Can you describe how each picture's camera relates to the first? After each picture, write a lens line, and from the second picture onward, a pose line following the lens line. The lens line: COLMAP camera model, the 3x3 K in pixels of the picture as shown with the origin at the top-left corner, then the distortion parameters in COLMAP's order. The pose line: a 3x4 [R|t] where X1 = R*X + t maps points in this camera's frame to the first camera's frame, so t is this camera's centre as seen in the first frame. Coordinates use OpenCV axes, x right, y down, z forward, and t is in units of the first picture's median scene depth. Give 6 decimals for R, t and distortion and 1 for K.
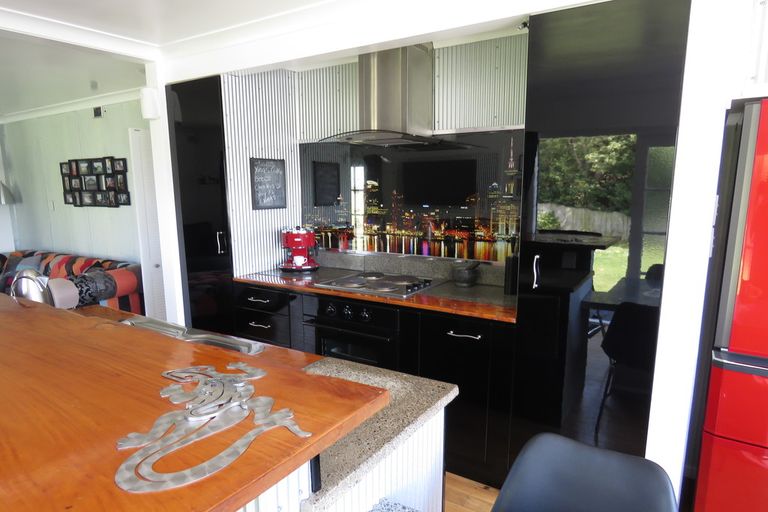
lens RADIAL K [[490.2, 0, 385.1], [0, 490.2, 256.4], [0, 0, 1]] dist [-0.008981, -0.002798]
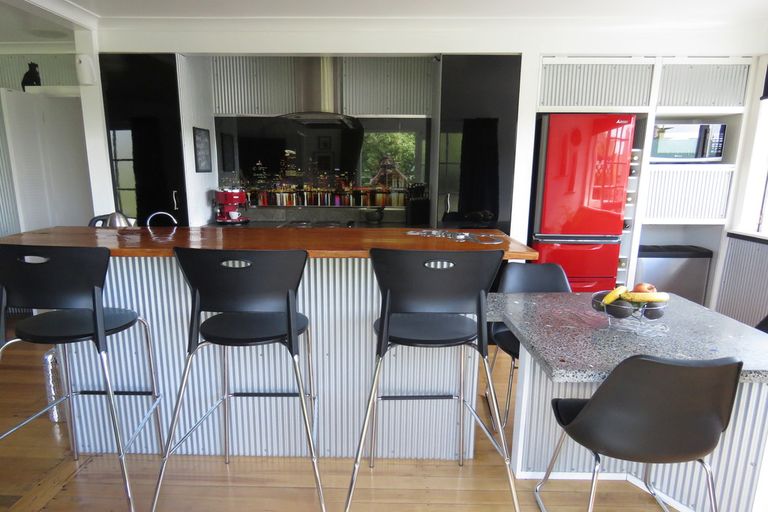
lens RADIAL K [[490.2, 0, 383.0], [0, 490.2, 259.1], [0, 0, 1]] dist [-0.008981, -0.002798]
pose [[0.858432, -0.084170, 0.505974, -0.504146], [0.063445, 0.996293, 0.058097, 0.073351], [-0.508988, -0.017771, 0.860590, -0.244014]]
